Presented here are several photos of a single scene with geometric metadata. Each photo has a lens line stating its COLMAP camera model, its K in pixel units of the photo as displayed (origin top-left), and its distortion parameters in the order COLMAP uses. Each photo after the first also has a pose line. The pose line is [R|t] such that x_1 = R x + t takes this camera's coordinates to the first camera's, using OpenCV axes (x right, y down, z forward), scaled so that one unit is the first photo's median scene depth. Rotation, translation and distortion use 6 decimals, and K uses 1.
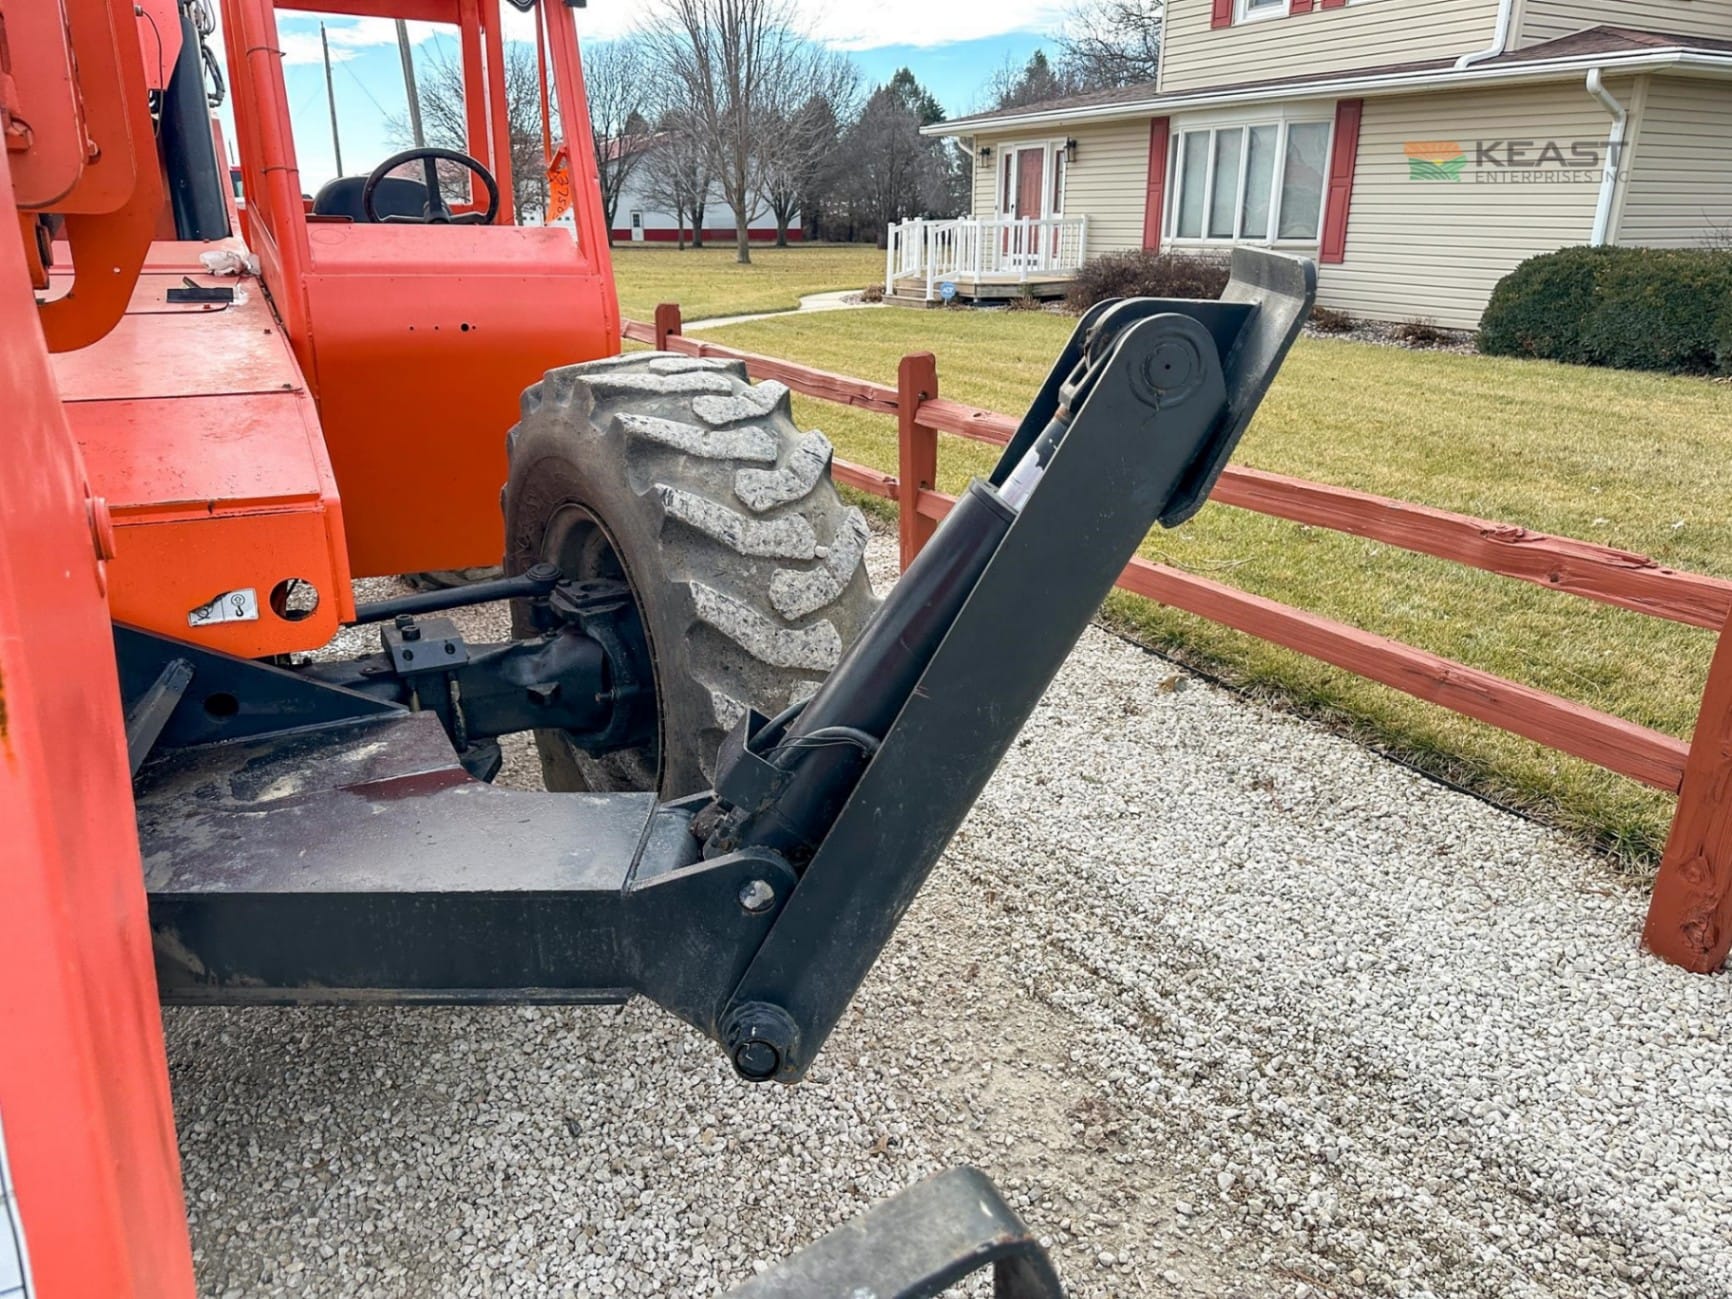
lens RADIAL K [[1216.1, 0, 851.8], [0, 1216.1, 650.1], [0, 0, 1]] dist [0.045802, -0.054720]
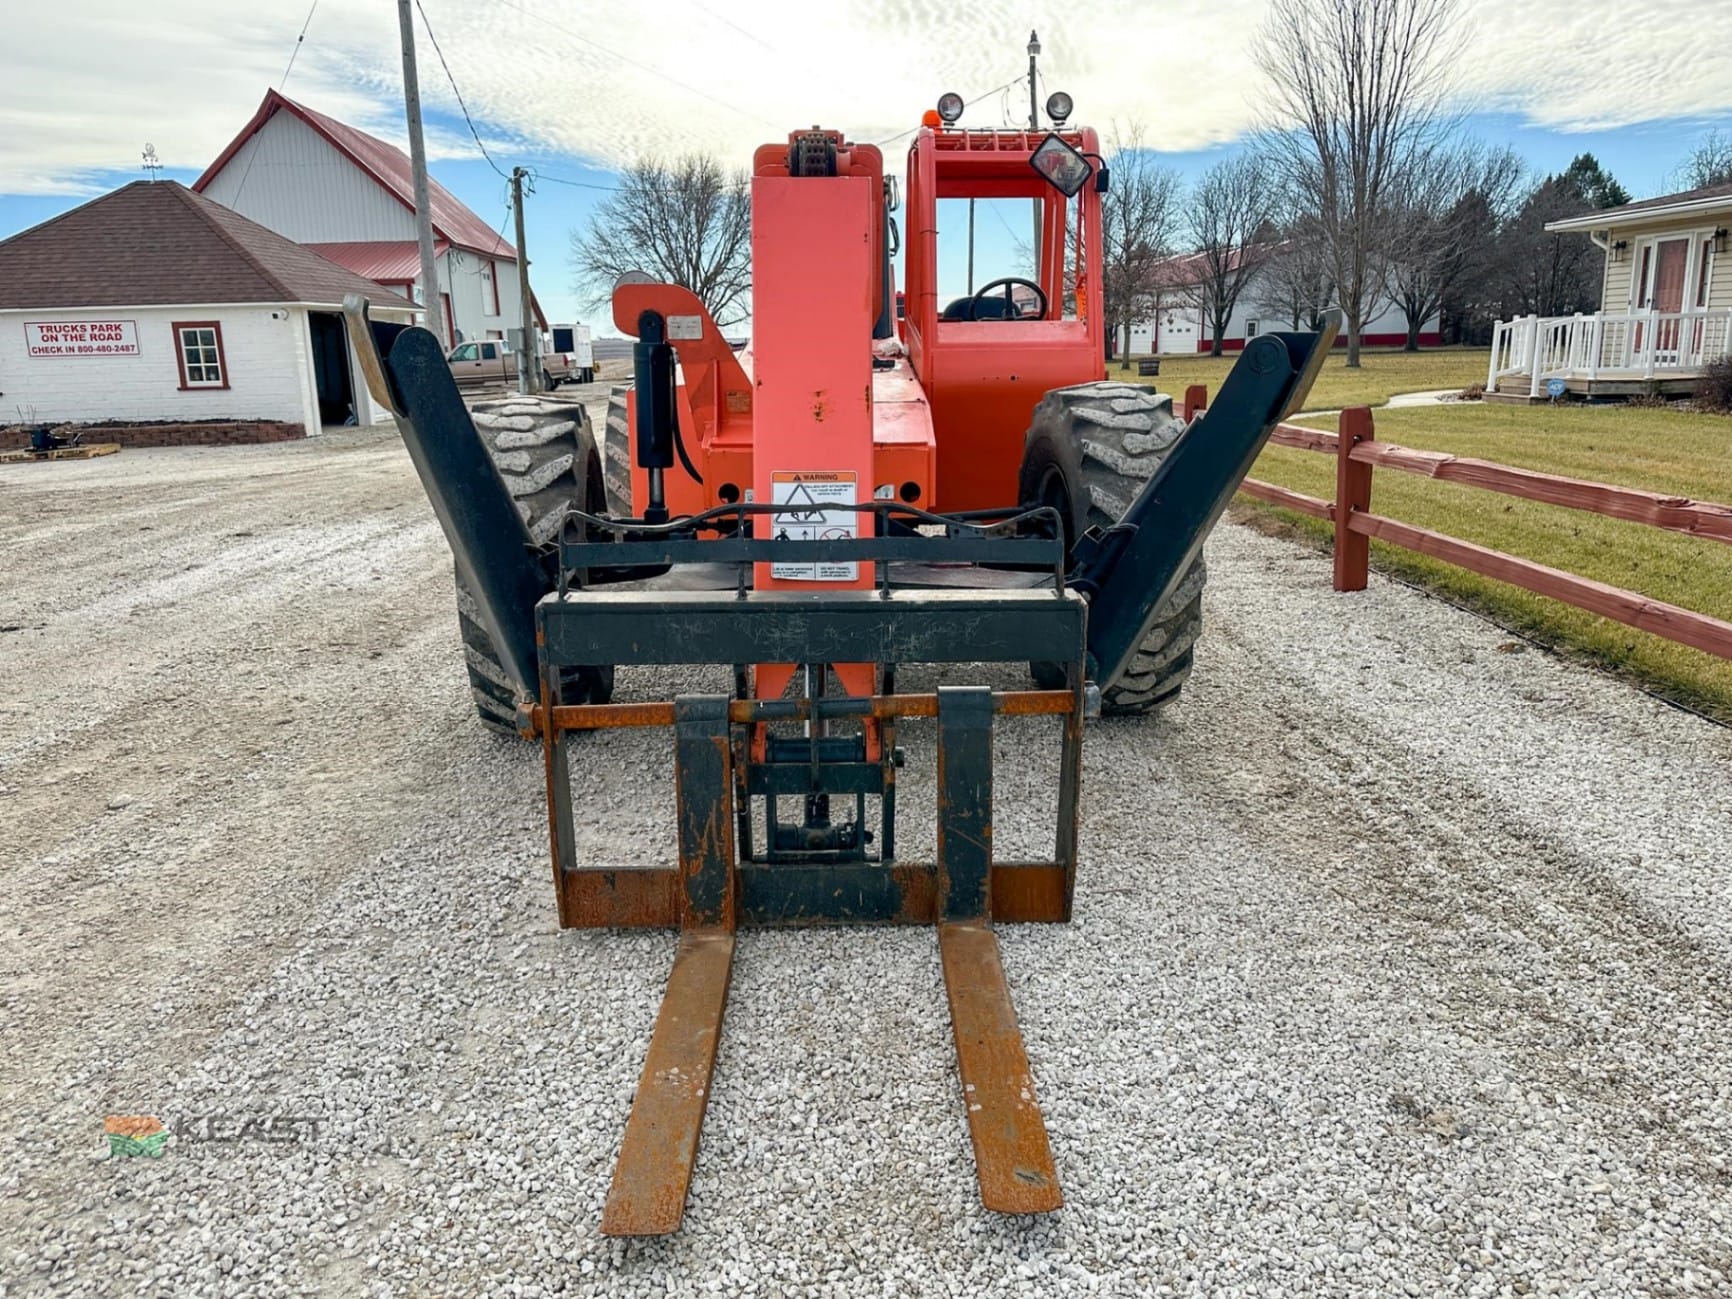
lens RADIAL K [[1279.0, 0, 869.9], [0, 1279.0, 658.3], [0, 0, 1]] dist [0.081268, -0.133153]
pose [[0.900031, 0.082190, -0.428006, 0.057084], [-0.120600, 0.990677, -0.063364, 0.049437], [0.418808, 0.108647, 0.901552, -0.125041]]
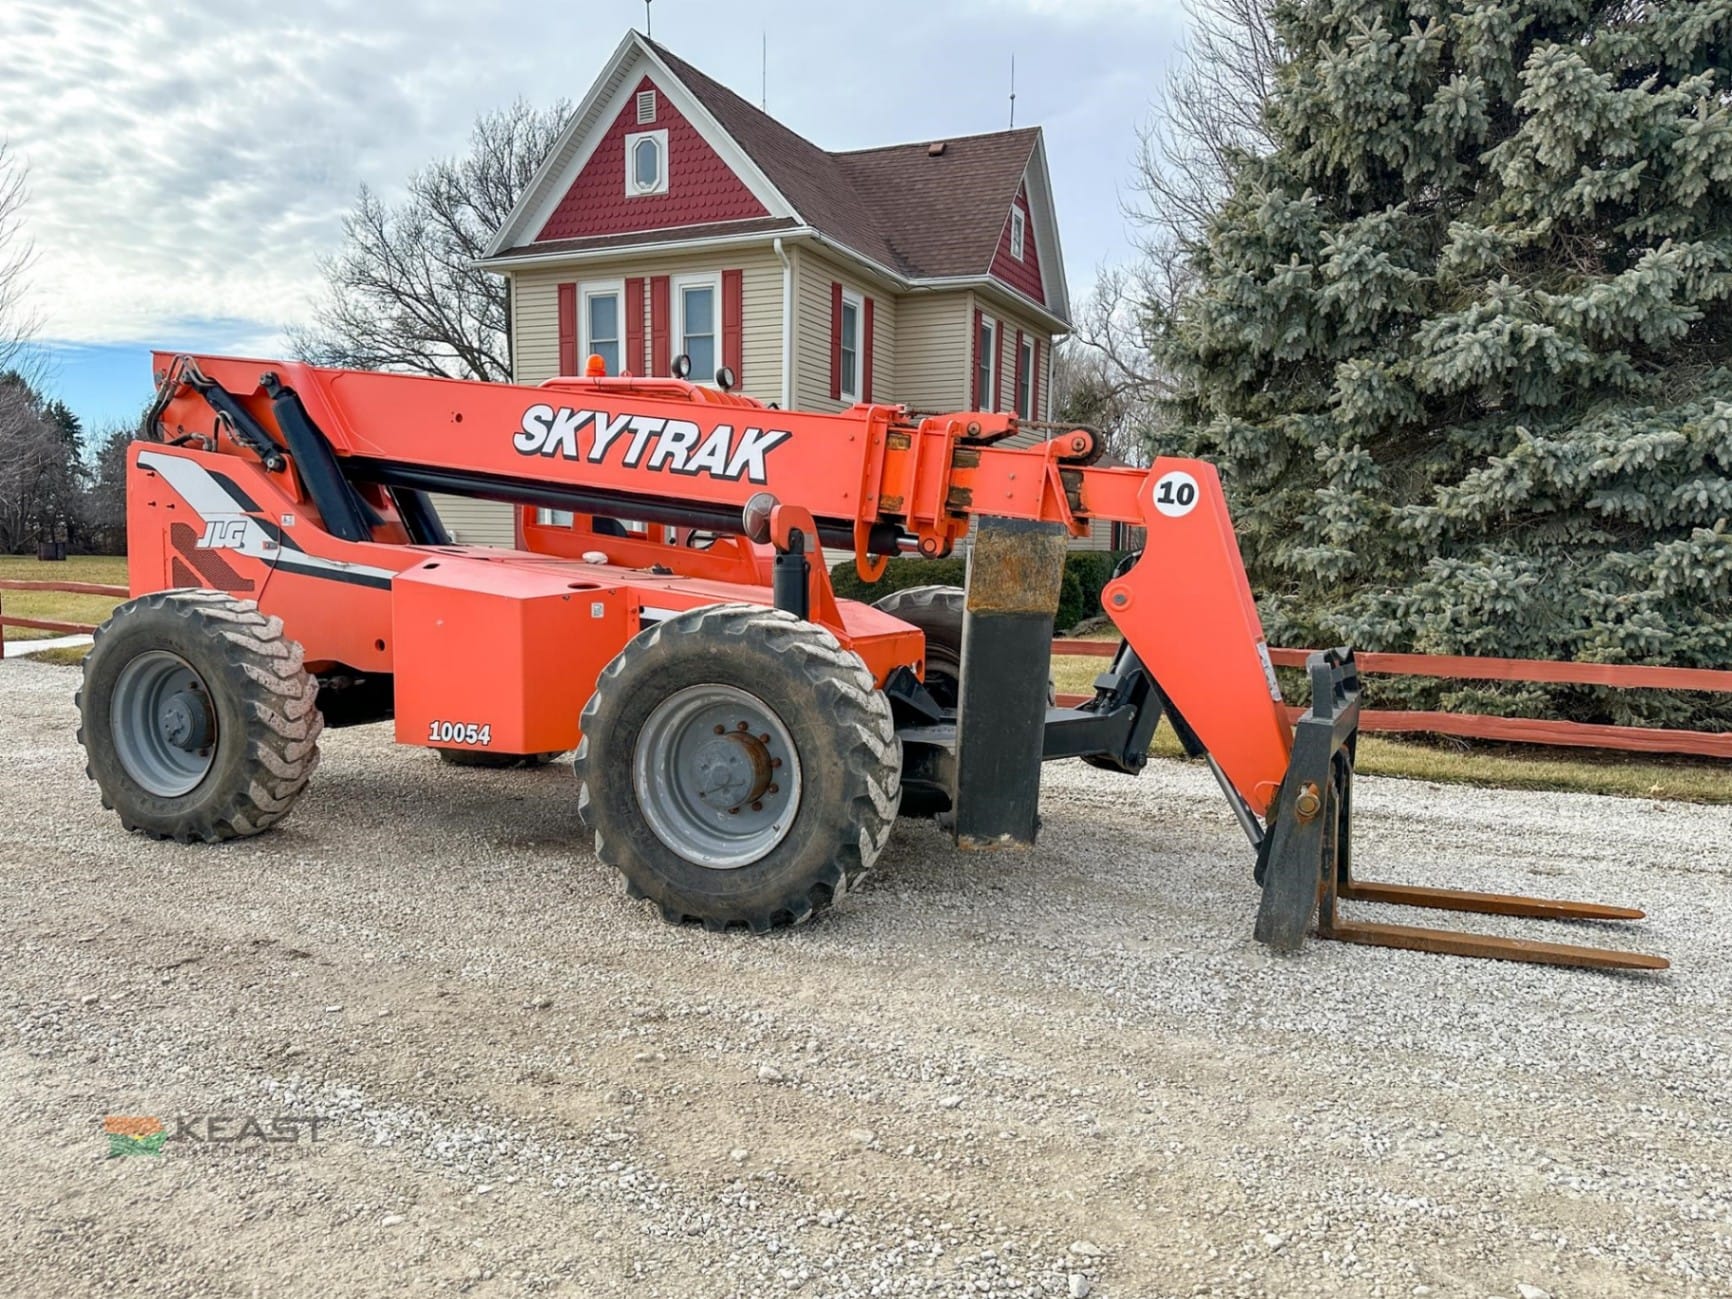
lens RADIAL K [[1240.0, 0, 839.4], [0, 1240.0, 661.4], [0, 0, 1]] dist [0.137695, -0.228668]
pose [[0.803650, -0.051493, 0.592870, -0.286755], [0.189700, 0.966444, -0.173204, 0.050722], [-0.564057, 0.251663, 0.786451, -0.143284]]
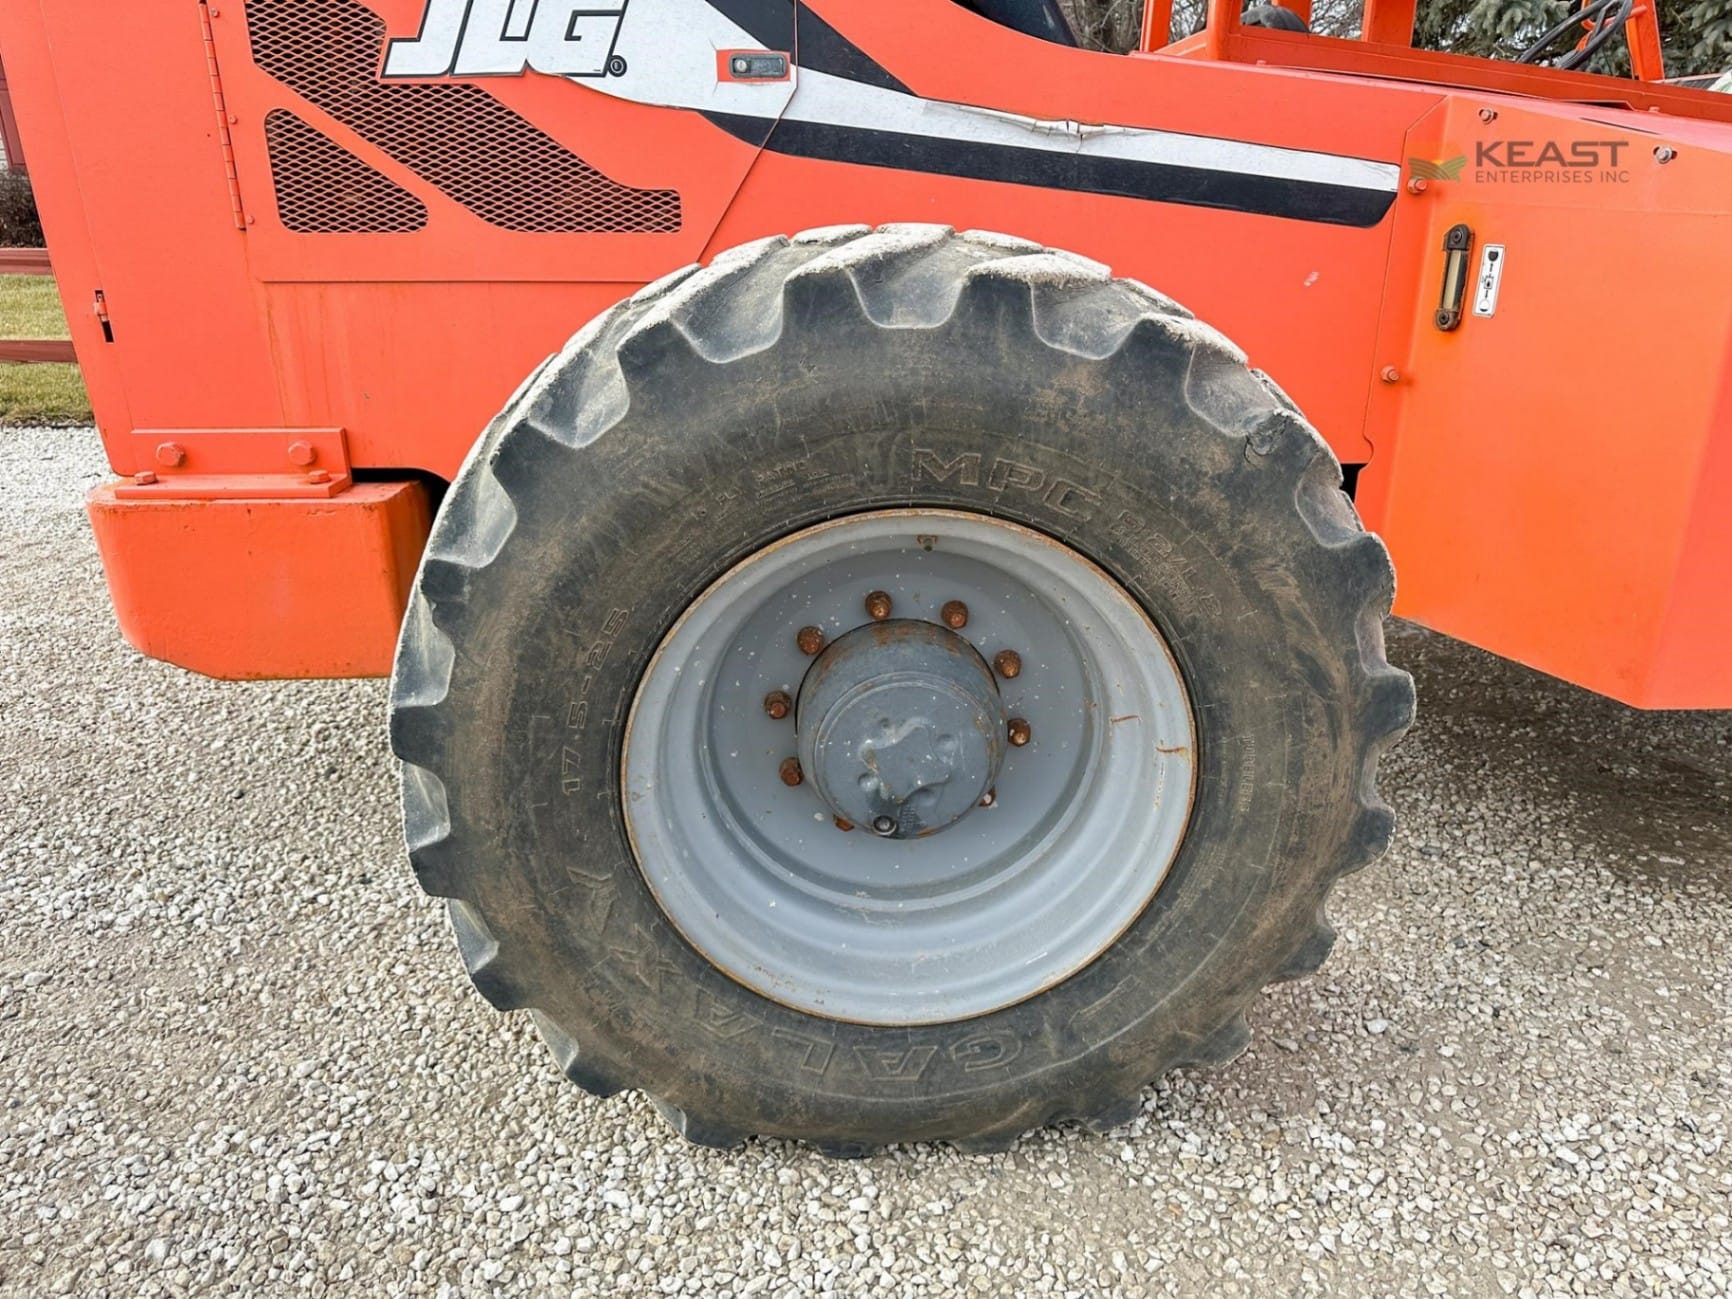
lens RADIAL K [[1247.4, 0, 886.3], [0, 1247.4, 644.1], [0, 0, 1]] dist [0.100380, -0.169029]
pose [[0.462117, -0.321654, 0.826430, -0.302238], [0.290099, 0.935462, 0.201875, -0.058793], [-0.838028, 0.146456, 0.525604, 0.202072]]
